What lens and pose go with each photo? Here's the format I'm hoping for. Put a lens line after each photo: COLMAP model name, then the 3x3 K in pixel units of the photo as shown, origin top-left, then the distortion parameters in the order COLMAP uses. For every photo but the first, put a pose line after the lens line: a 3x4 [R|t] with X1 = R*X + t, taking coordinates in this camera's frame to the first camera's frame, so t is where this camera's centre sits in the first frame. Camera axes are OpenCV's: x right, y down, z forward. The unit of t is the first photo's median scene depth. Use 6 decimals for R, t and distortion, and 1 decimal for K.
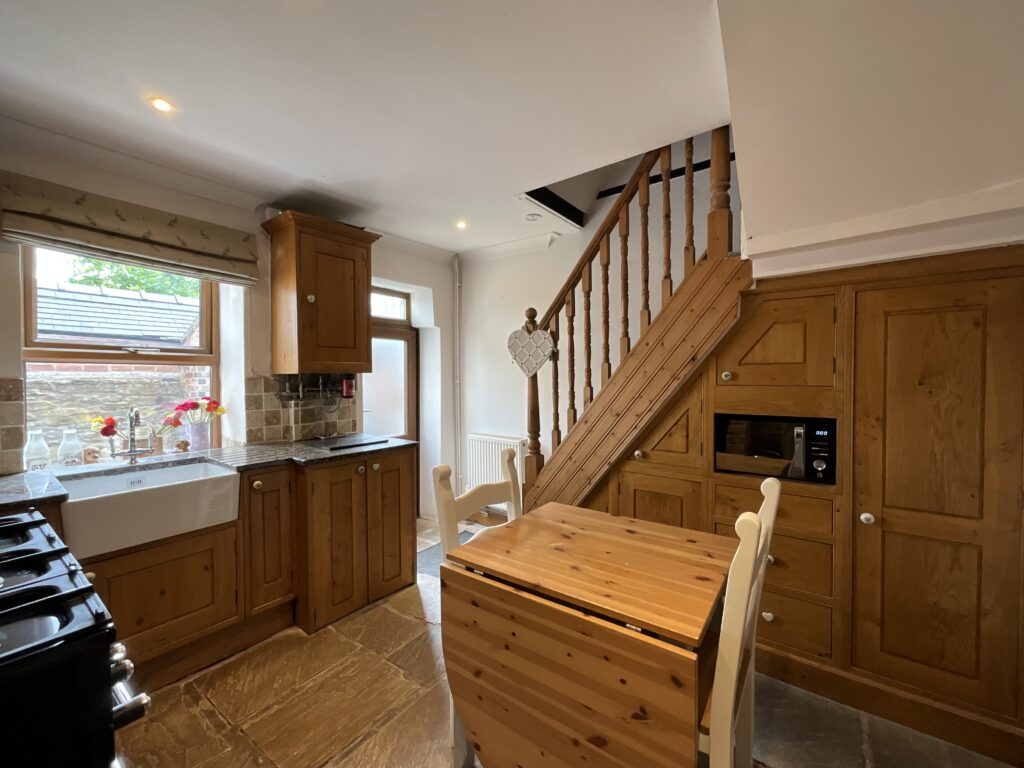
lens RADIAL K [[416.8, 0, 516.5], [0, 416.8, 385.0], [0, 0, 1]] dist [-0.004540, 0.002141]
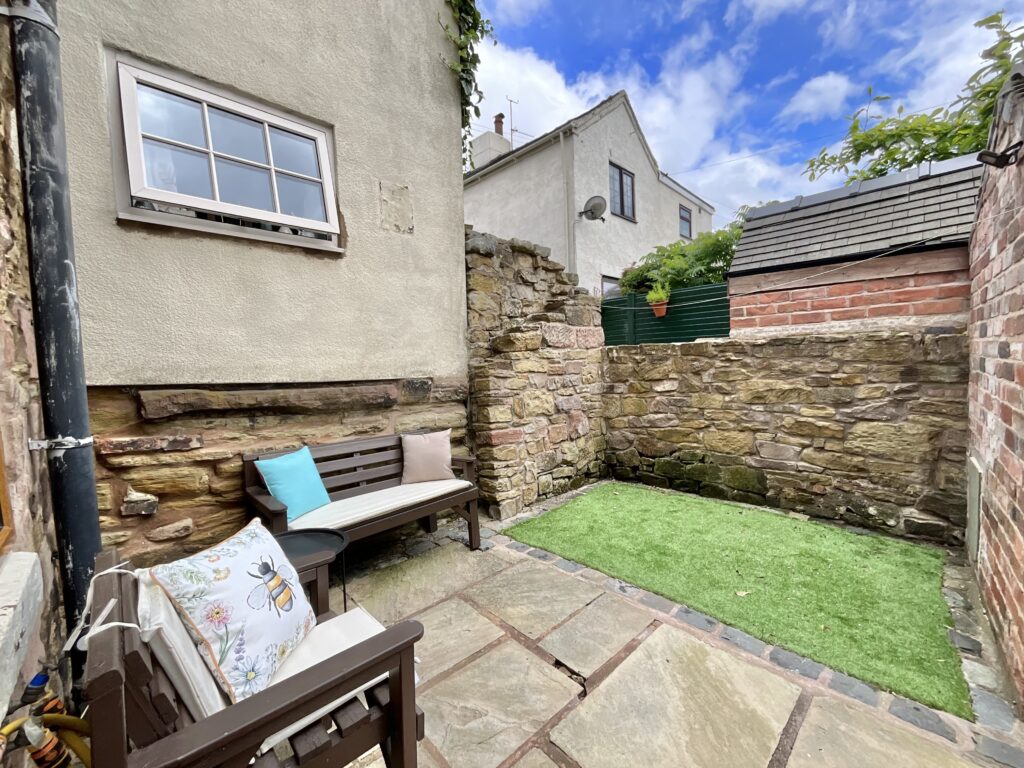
lens RADIAL K [[416.8, 0, 515.3], [0, 416.8, 385.5], [0, 0, 1]] dist [-0.004540, 0.002141]
pose [[-0.166673, 0.072952, -0.983310, -0.352563], [0.018385, 0.997316, 0.070874, 0.008993], [0.985841, -0.006265, -0.167566, 0.741772]]
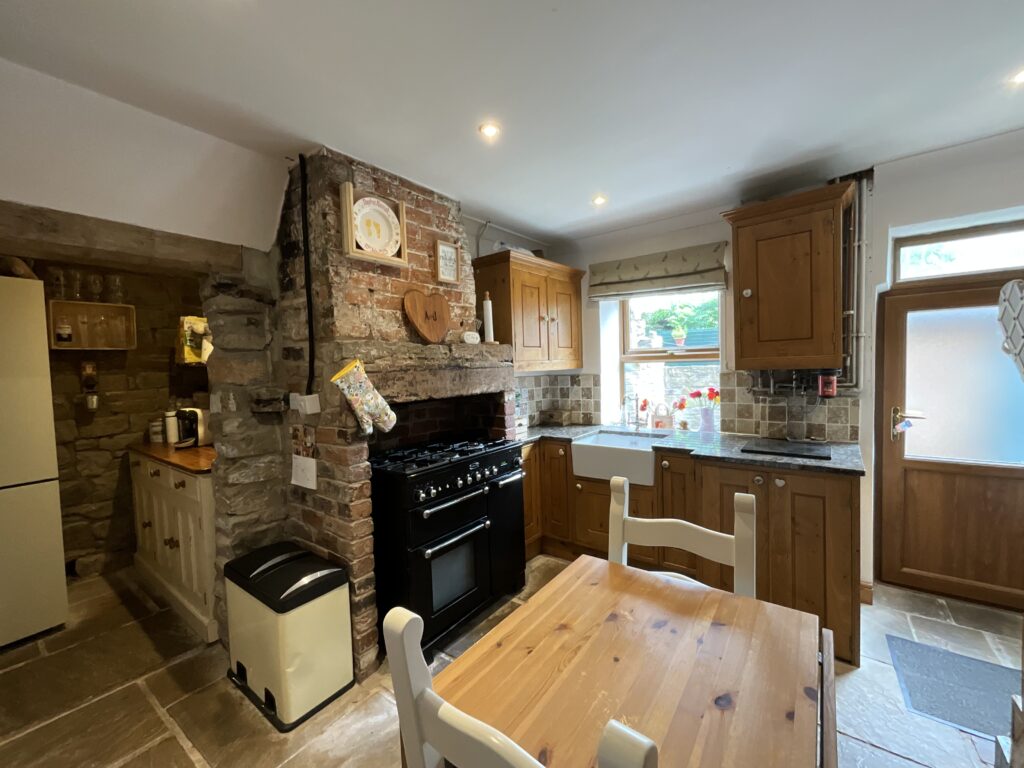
lens RADIAL K [[416.8, 0, 511.2], [0, 416.8, 386.8], [0, 0, 1]] dist [-0.004540, 0.002141]
pose [[-0.017812, 0.055188, -0.998317, 0.251252], [0.010734, 0.998428, 0.055003, -0.025088], [0.999784, -0.009736, -0.018376, 0.238641]]
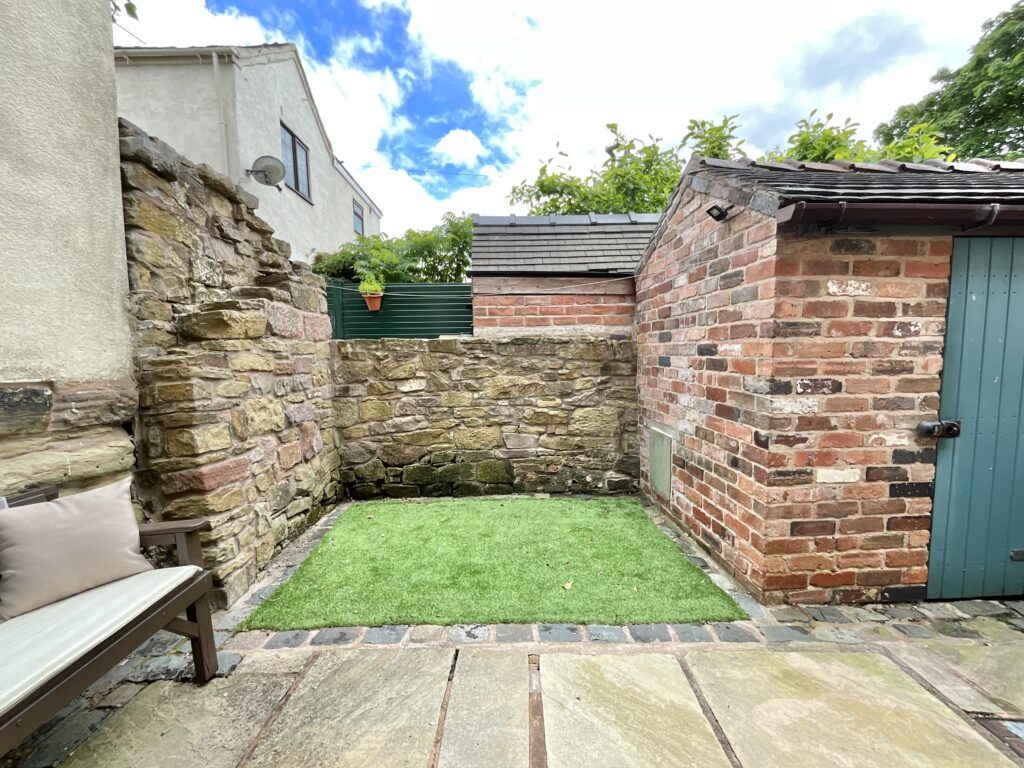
lens RADIAL K [[416.8, 0, 519.0], [0, 416.8, 386.0], [0, 0, 1]] dist [-0.004540, 0.002141]
pose [[0.590355, 0.062007, -0.804759, -0.495407], [-0.003065, 0.997210, 0.074587, 0.018246], [0.807138, -0.041566, 0.588898, 0.606764]]
